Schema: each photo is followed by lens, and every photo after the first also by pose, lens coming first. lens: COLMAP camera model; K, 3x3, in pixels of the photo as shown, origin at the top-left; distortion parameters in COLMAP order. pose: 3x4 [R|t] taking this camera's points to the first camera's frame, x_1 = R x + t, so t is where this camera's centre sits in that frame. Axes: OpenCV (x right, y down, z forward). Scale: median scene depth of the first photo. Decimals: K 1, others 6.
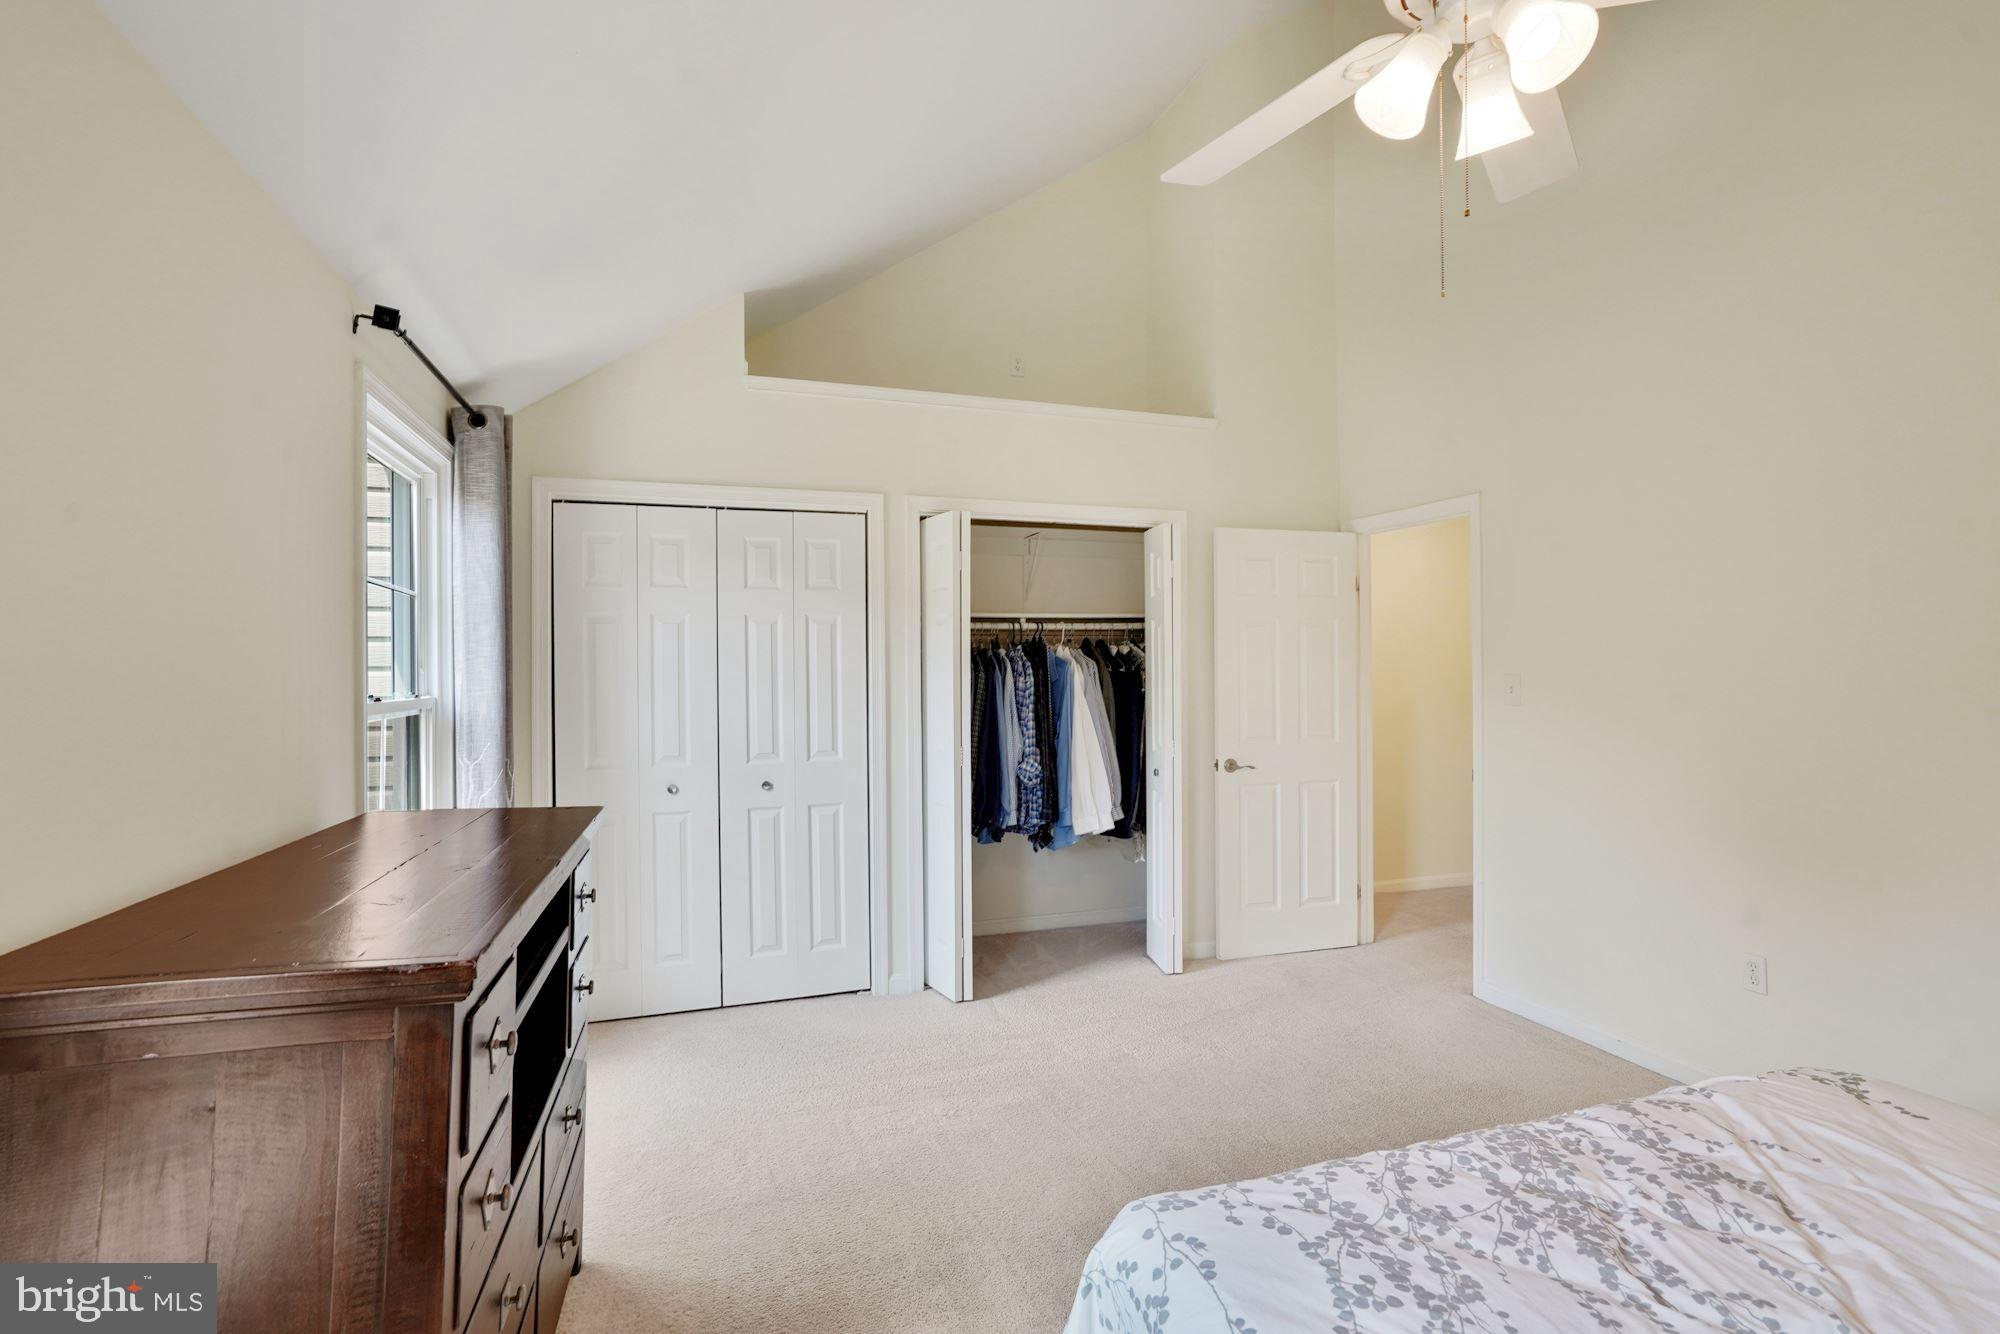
lens RADIAL K [[936.4, 0, 1012.7], [0, 936.4, 657.8], [0, 0, 1]] dist [-0.062970, 0.023791]
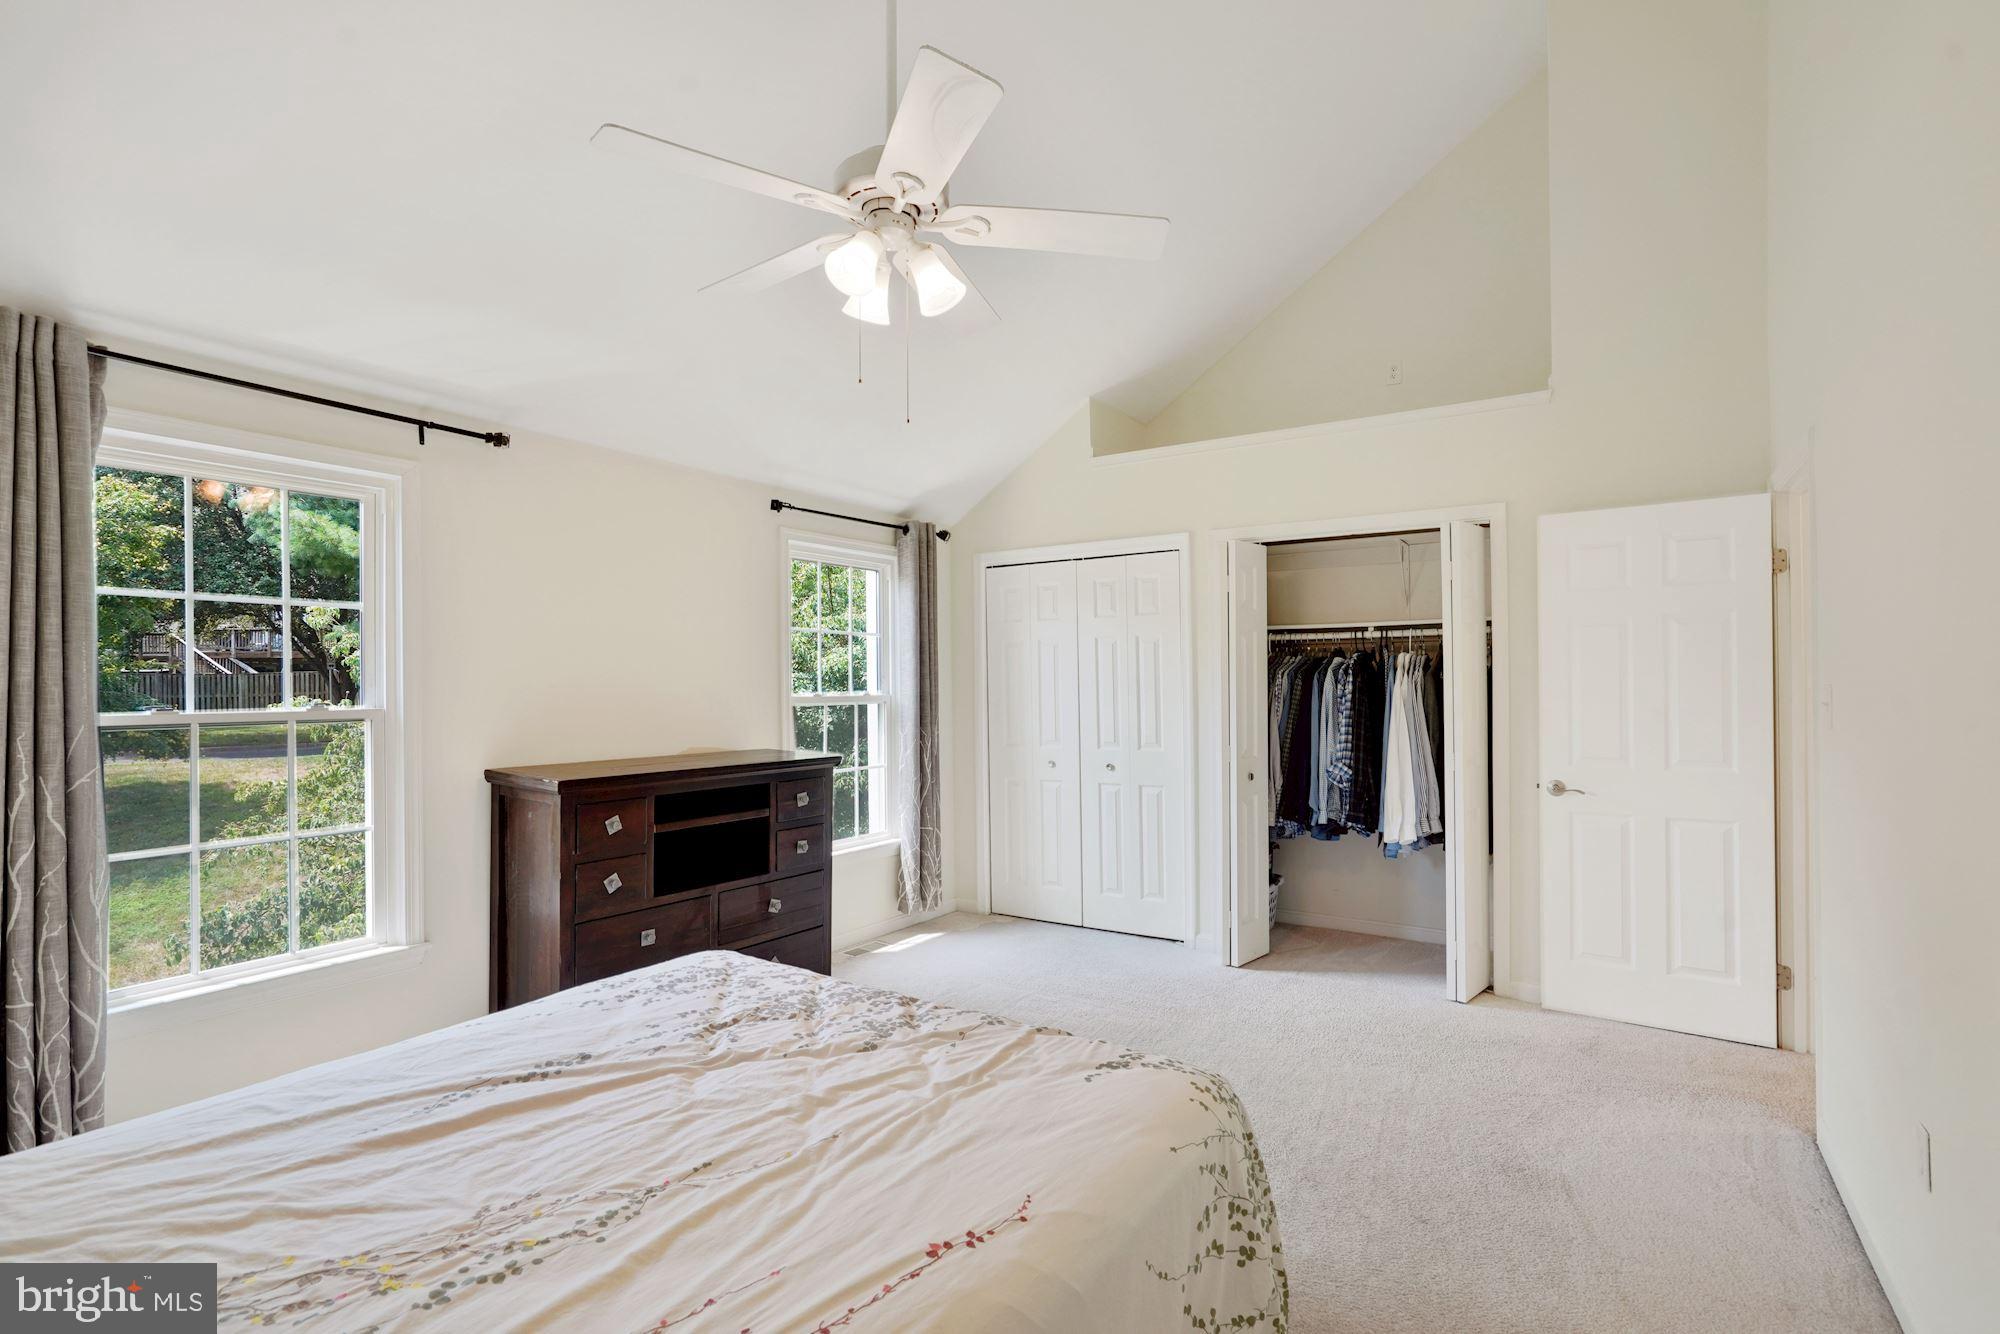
lens RADIAL K [[926.3, 0, 1007.0], [0, 926.3, 666.8], [0, 0, 1]] dist [-0.046464, 0.017956]
pose [[0.615529, -0.009302, -0.788060, 0.614498], [0.015827, 0.999875, 0.000560, -0.005914], [0.787956, -0.012817, 0.615599, 0.074392]]
